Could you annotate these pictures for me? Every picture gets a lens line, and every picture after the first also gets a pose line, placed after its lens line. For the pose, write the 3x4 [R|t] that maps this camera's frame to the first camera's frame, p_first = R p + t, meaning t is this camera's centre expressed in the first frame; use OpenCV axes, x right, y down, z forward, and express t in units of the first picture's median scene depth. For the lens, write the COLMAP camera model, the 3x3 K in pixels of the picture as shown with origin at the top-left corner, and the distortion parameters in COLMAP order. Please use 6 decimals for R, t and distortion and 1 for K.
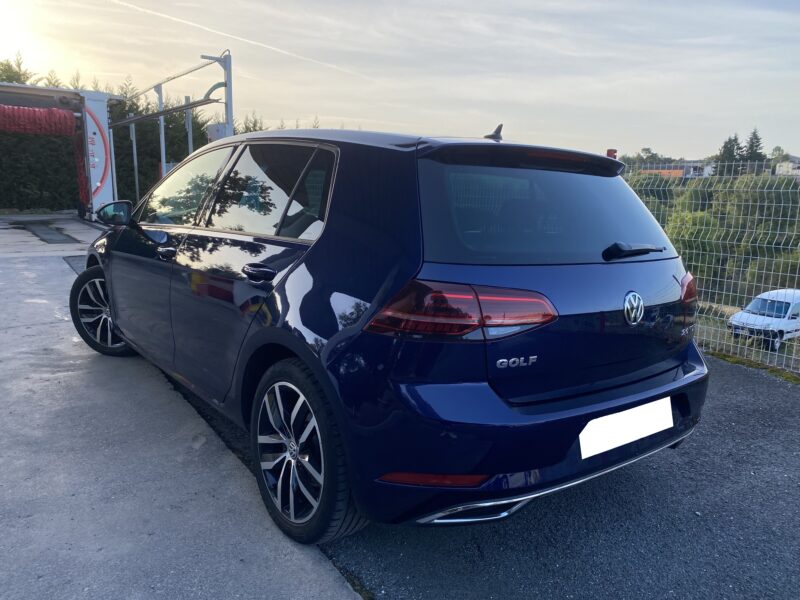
lens RADIAL K [[592.4, 0, 396.9], [0, 592.4, 303.6], [0, 0, 1]] dist [0.013352, -0.018677]
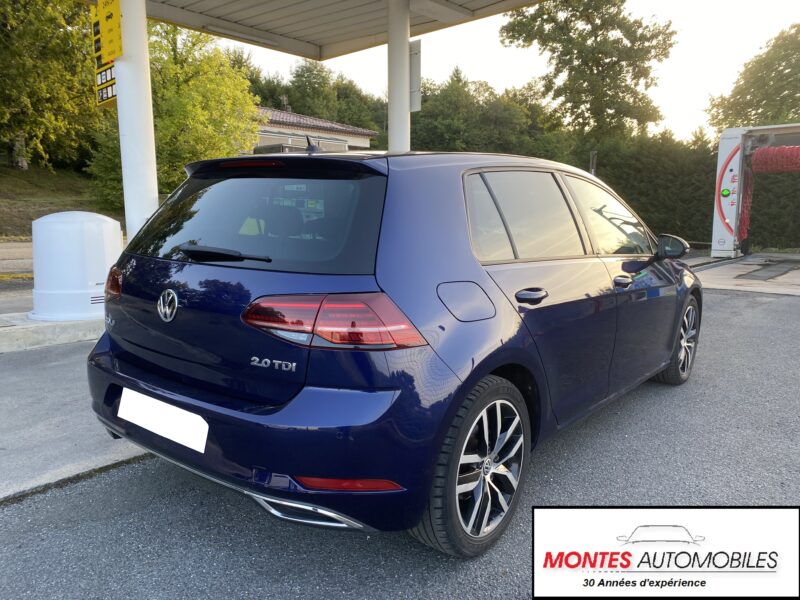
lens RADIAL K [[592.4, 0, 397.2], [0, 592.4, 296.2], [0, 0, 1]] dist [0.013352, -0.018677]
pose [[0.292825, 0.102157, -0.950693, 1.511863], [-0.176755, 0.982923, 0.051178, -0.131918], [0.939687, 0.153054, 0.305881, 1.061326]]
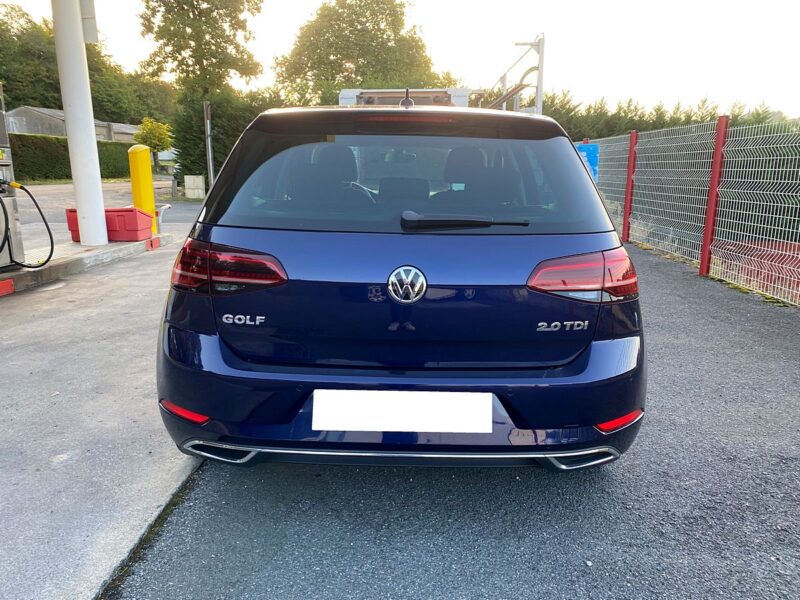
lens RADIAL K [[592.4, 0, 398.8], [0, 592.4, 299.3], [0, 0, 1]] dist [0.013352, -0.018677]
pose [[0.813253, 0.097855, -0.573624, 0.912568], [-0.087828, 0.995108, 0.045239, -0.008531], [0.575244, 0.013589, 0.817869, 0.260371]]
